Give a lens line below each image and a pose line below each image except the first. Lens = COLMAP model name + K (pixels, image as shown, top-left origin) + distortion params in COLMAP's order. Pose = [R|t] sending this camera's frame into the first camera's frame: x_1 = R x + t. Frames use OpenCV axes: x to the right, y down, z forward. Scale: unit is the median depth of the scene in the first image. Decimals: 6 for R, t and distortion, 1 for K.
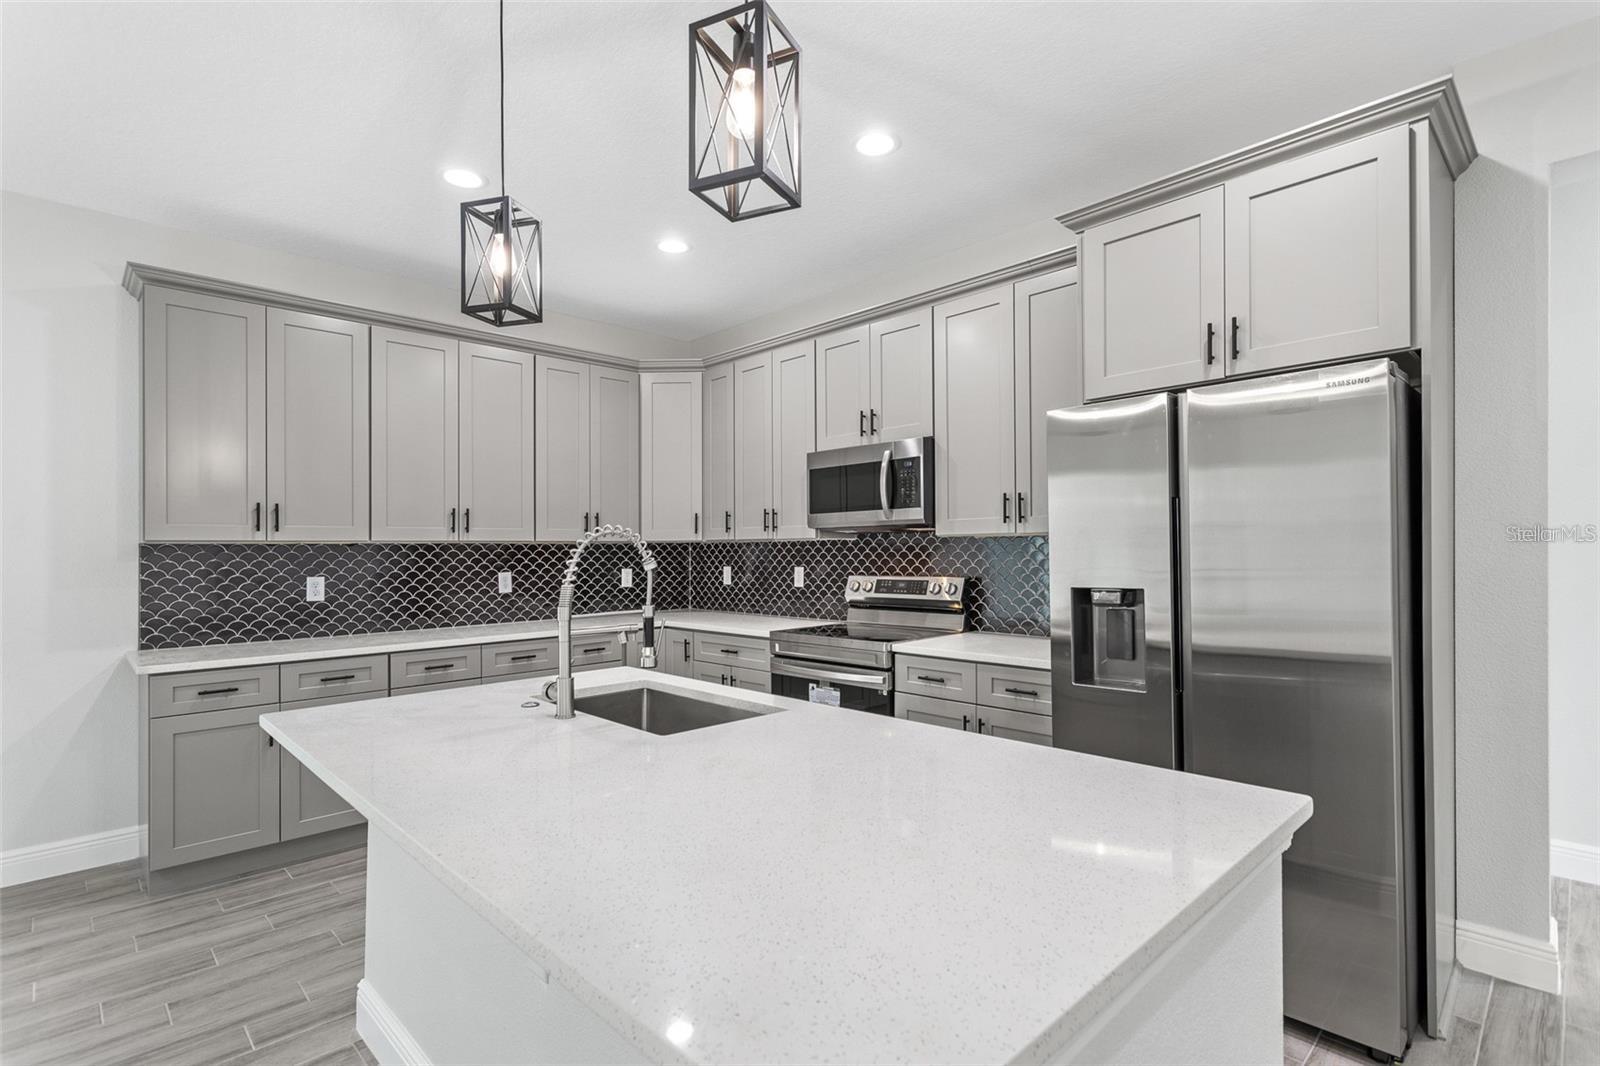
lens RADIAL K [[769.2, 0, 796.3], [0, 769.2, 543.6], [0, 0, 1]] dist [-0.002358, -0.000314]
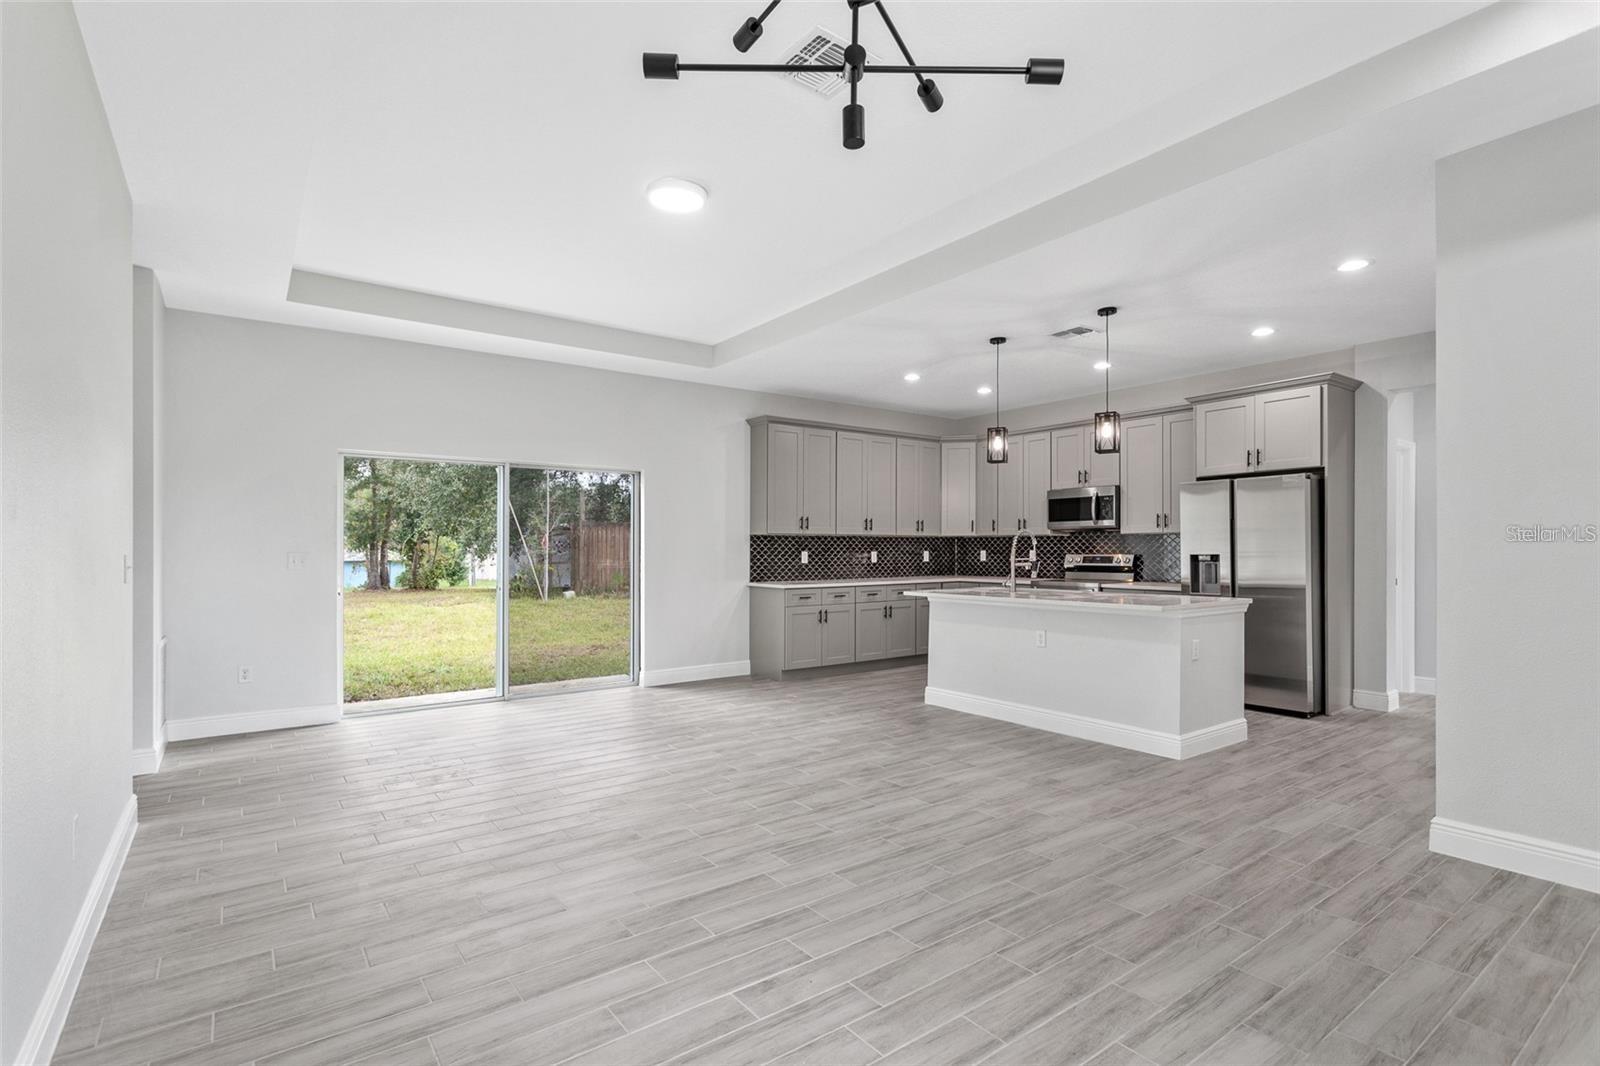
lens RADIAL K [[769.2, 0, 801.0], [0, 769.2, 536.7], [0, 0, 1]] dist [-0.002358, -0.000314]
pose [[0.992272, 0.006710, -0.123901, -0.389796], [-0.007277, 0.999965, -0.004131, 0.012345], [0.123868, 0.005000, 0.992286, -1.084433]]
